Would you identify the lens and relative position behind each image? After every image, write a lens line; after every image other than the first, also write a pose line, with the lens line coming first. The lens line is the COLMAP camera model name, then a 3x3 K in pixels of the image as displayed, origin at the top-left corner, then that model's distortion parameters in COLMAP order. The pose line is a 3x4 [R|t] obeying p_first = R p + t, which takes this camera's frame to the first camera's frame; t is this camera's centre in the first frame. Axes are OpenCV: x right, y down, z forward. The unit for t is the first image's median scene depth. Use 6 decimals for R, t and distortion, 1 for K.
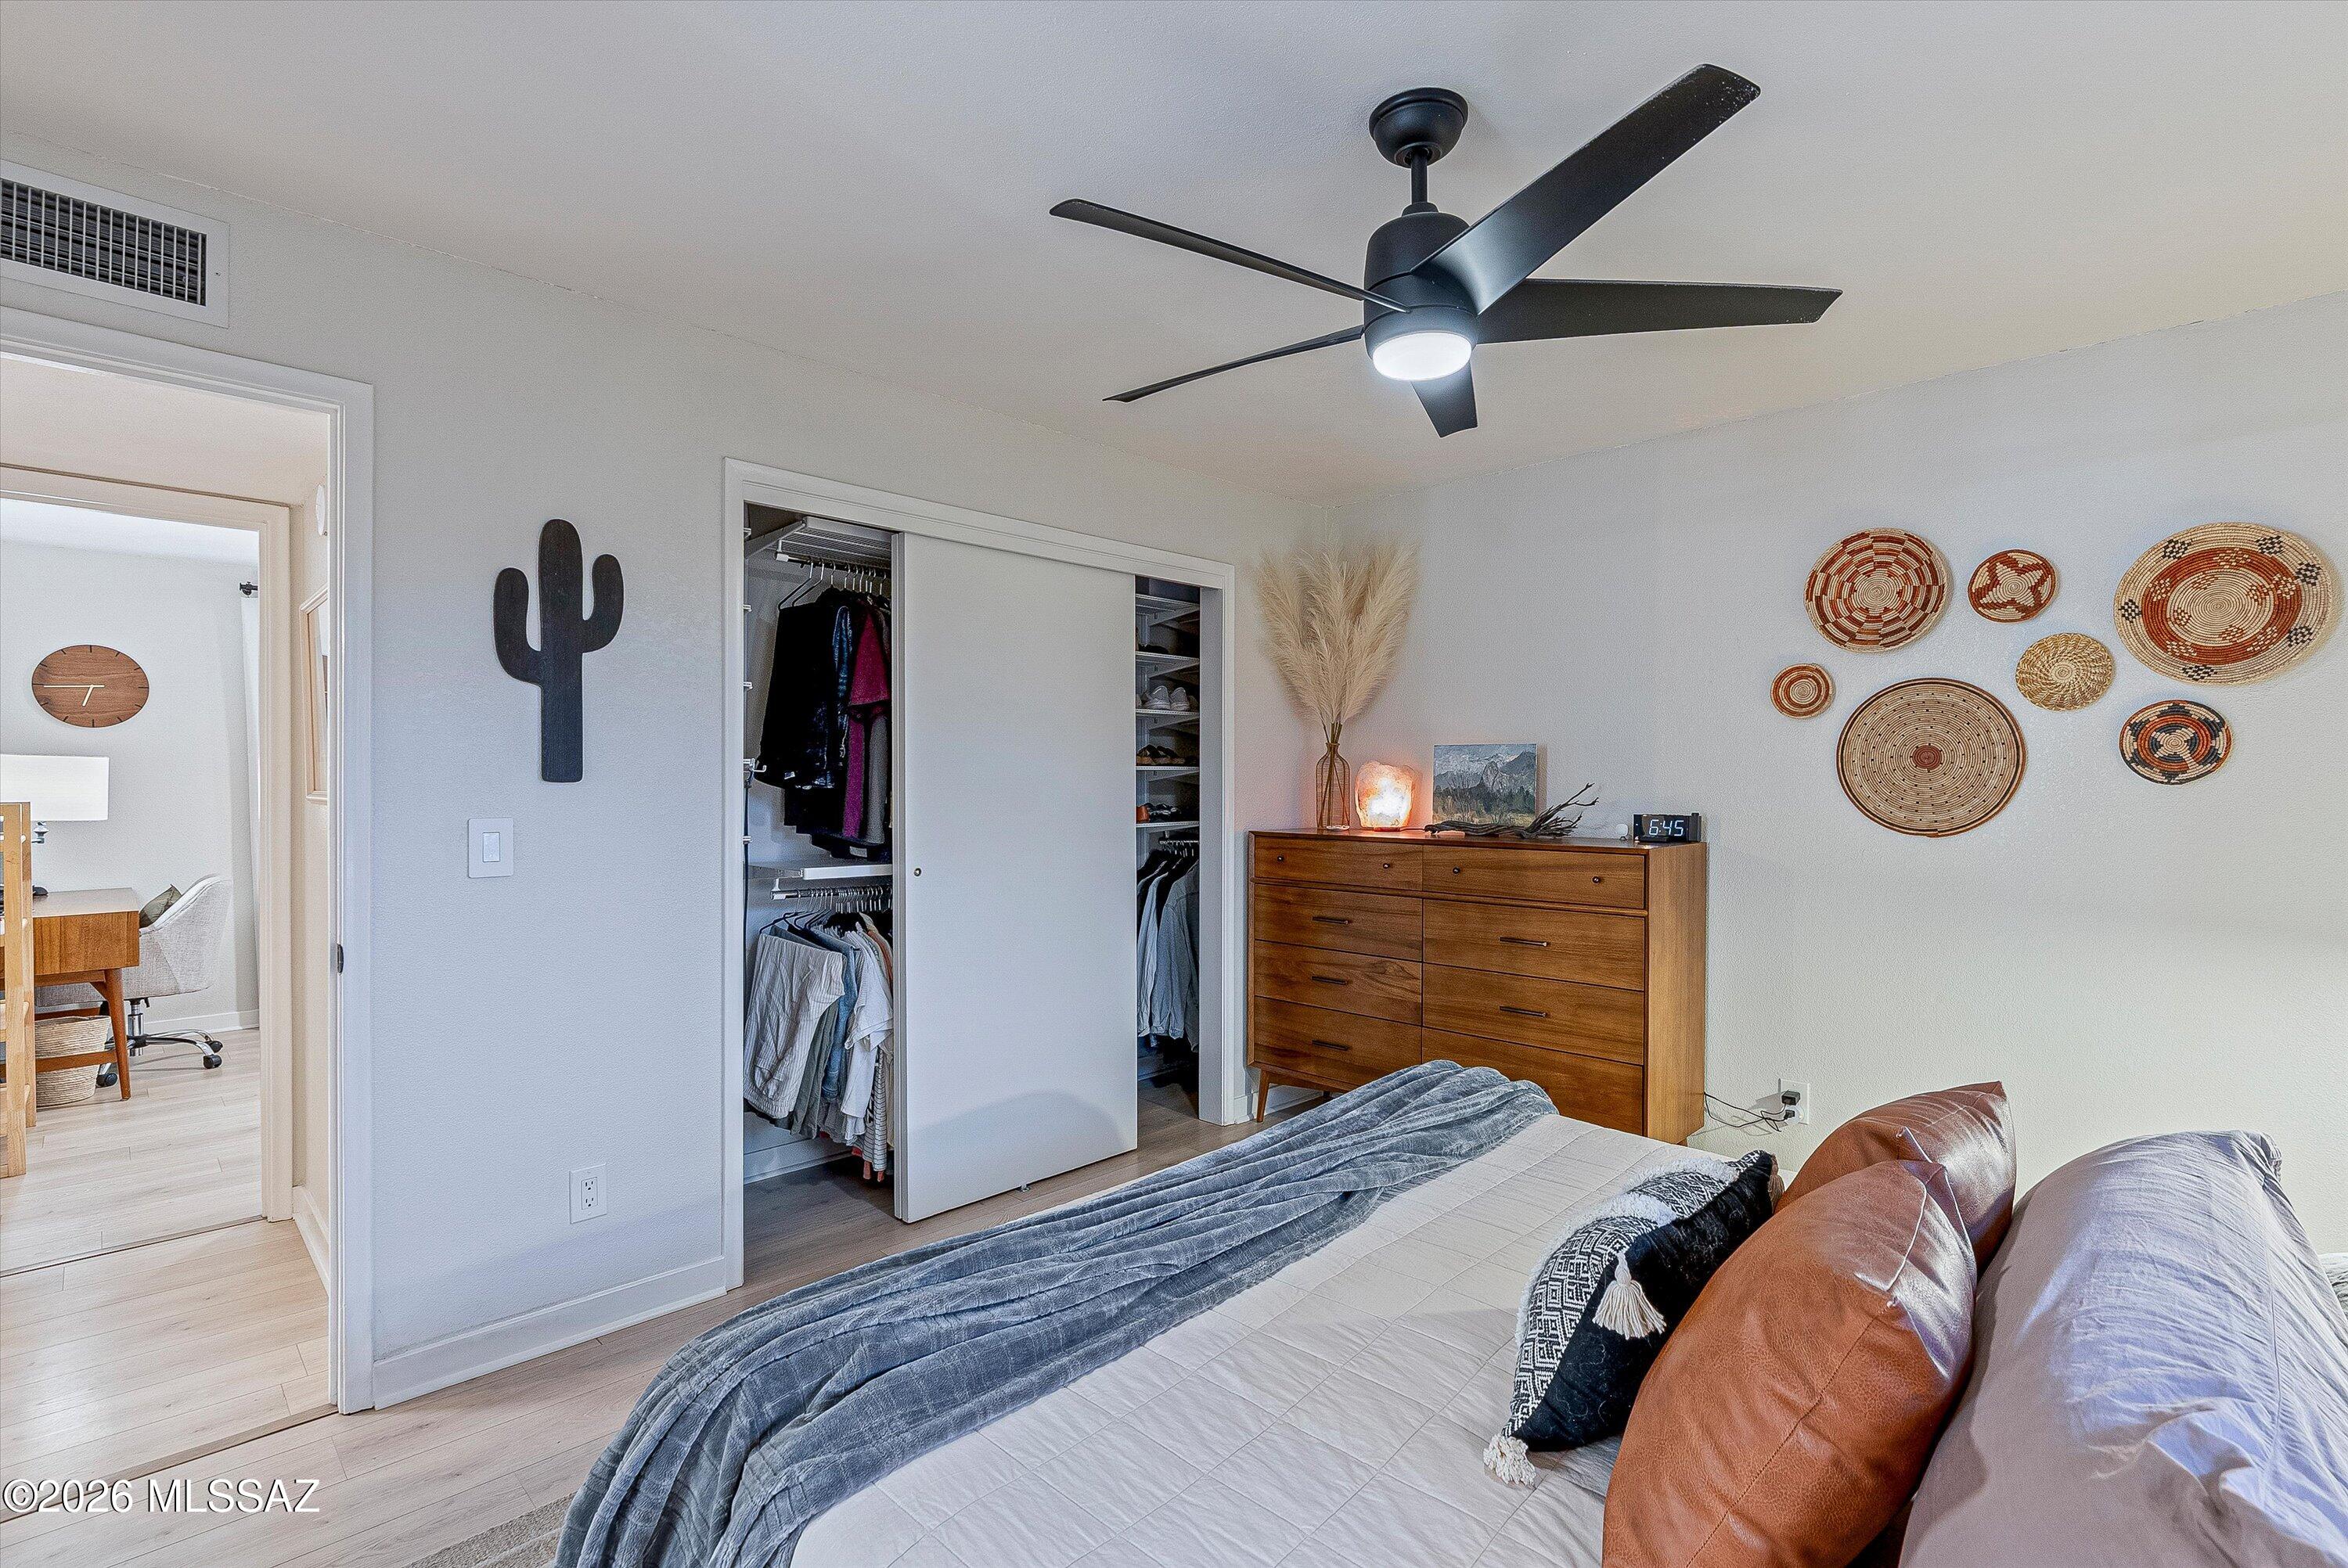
lens RADIAL K [[1062.2, 0, 1167.8], [0, 1062.2, 787.6], [0, 0, 1]] dist [-0.001257, 0.000083]
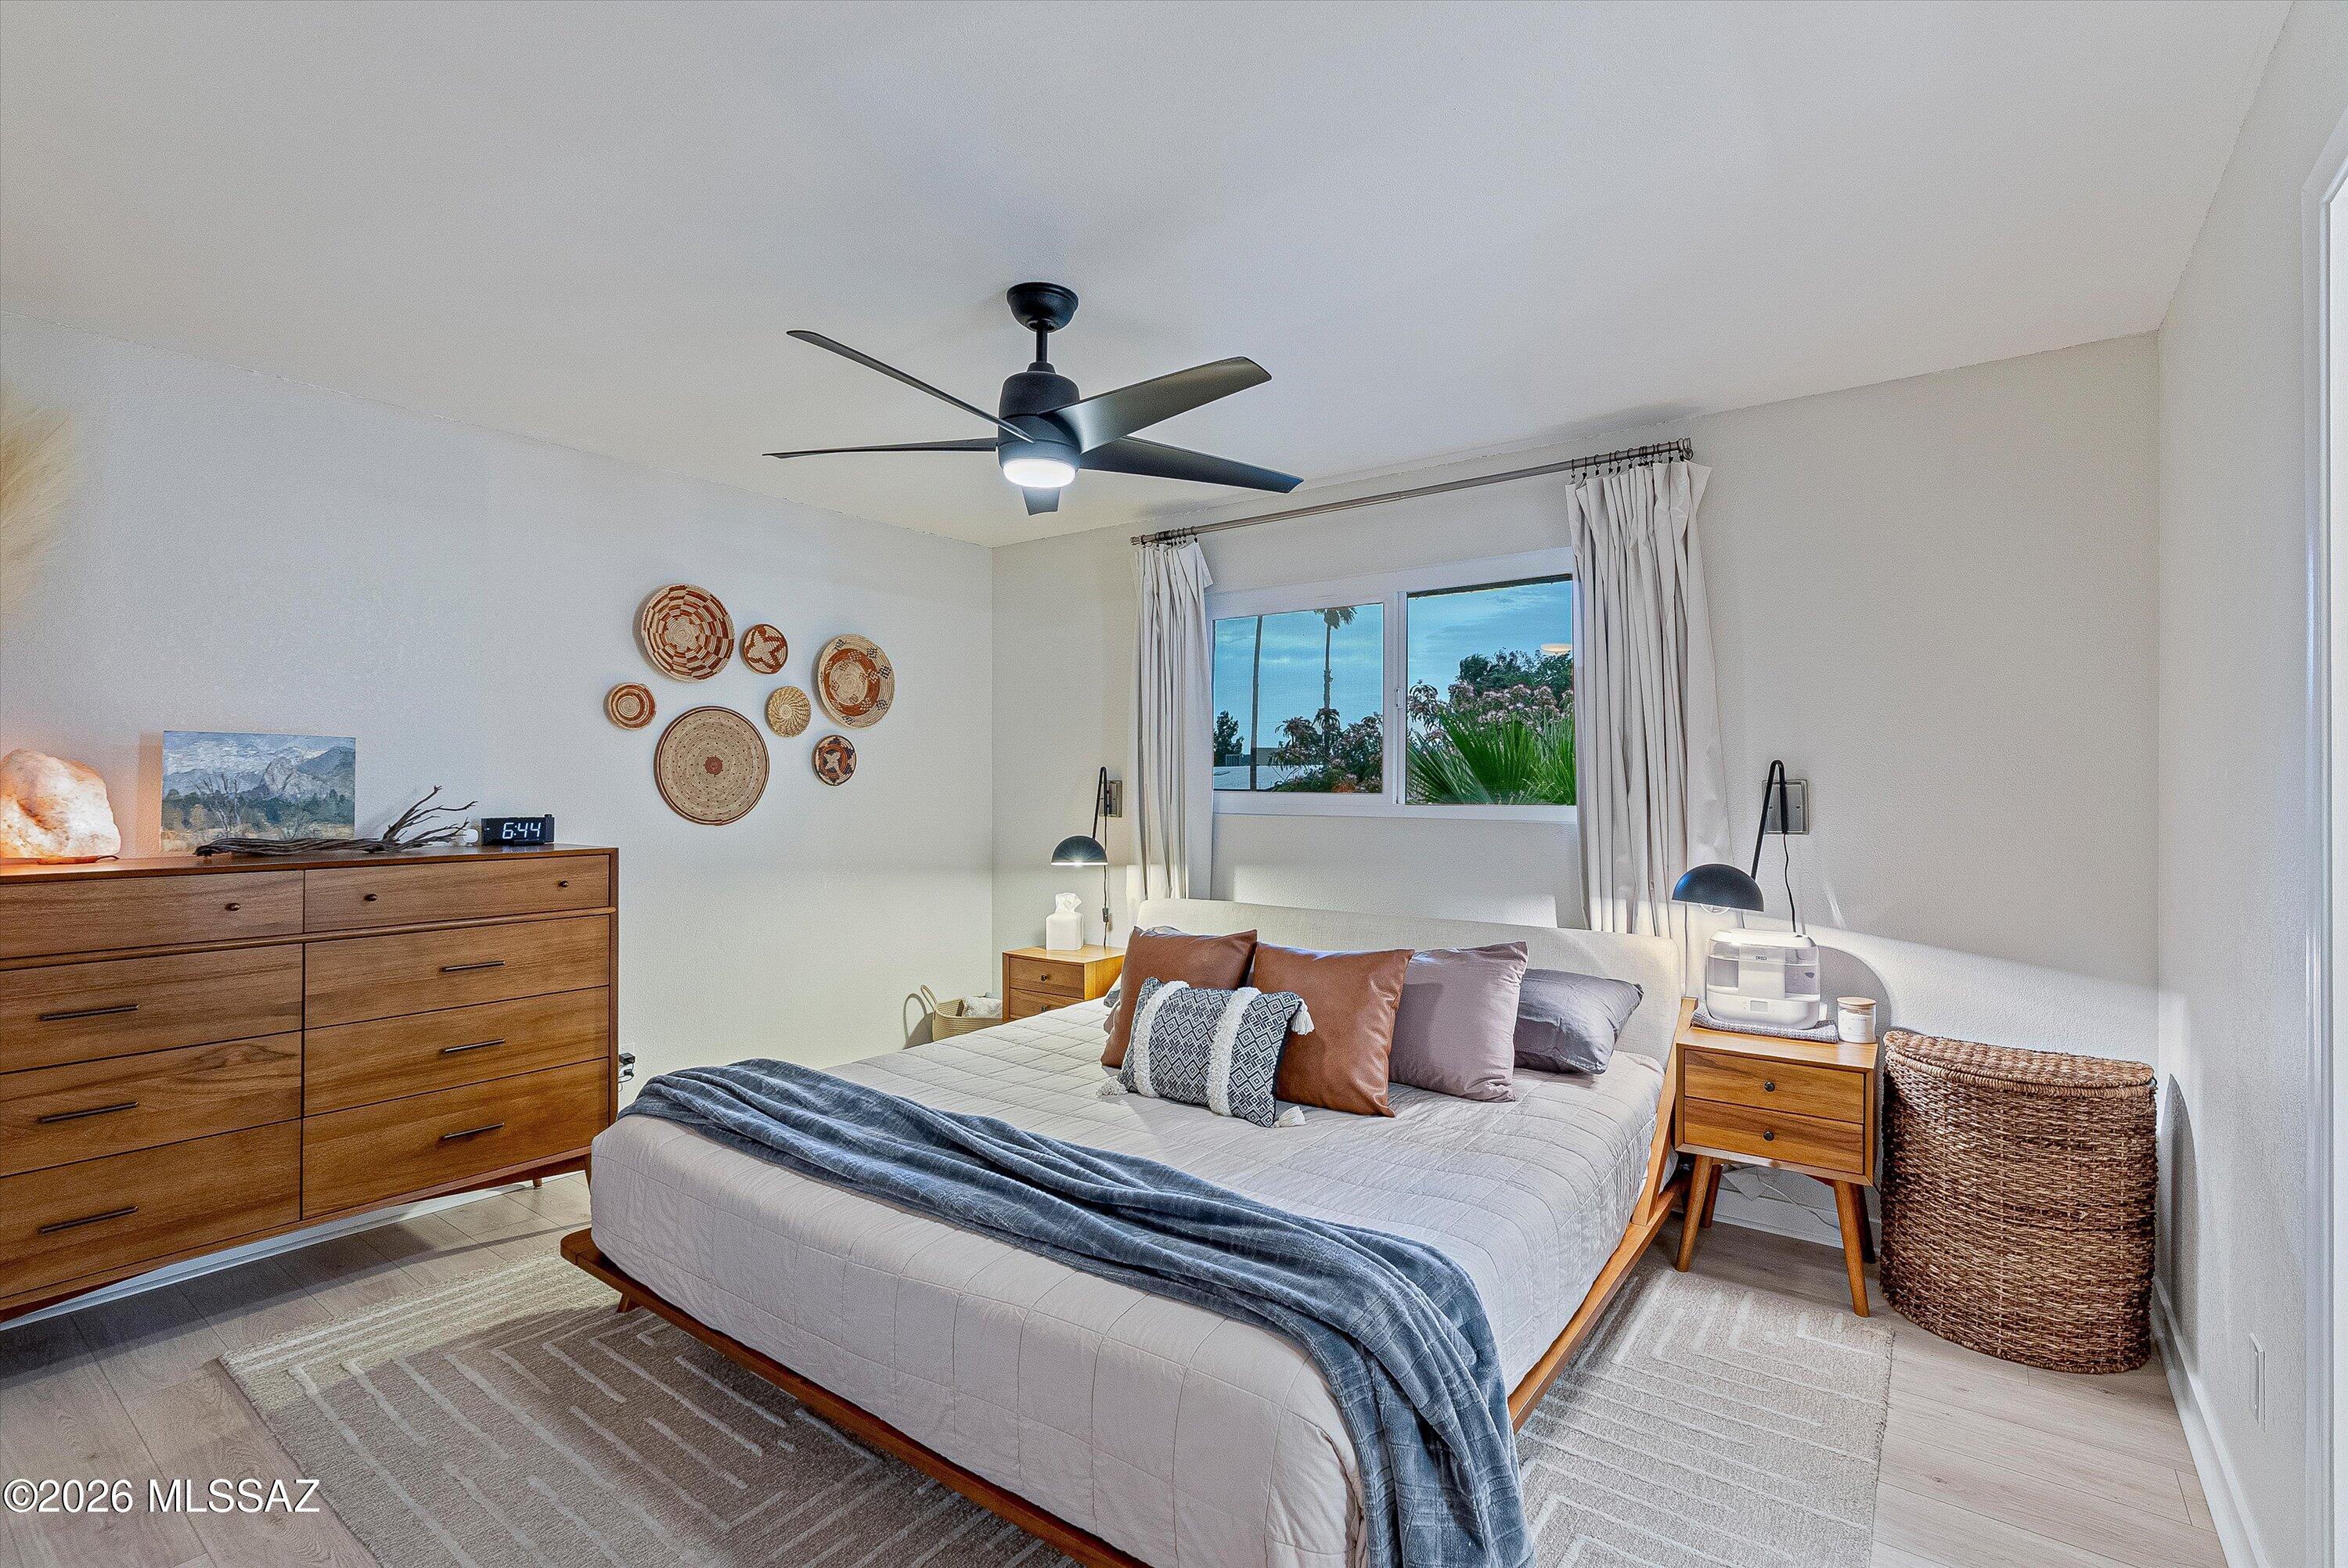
lens RADIAL K [[1062.2, 0, 1168.2], [0, 1062.2, 781.6], [0, 0, 1]] dist [-0.001257, 0.000083]
pose [[-0.118241, 0.001693, 0.992983, -0.673153], [0.004883, 0.999987, -0.001124, -0.004271], [-0.992973, 0.004716, -0.118248, 0.593594]]
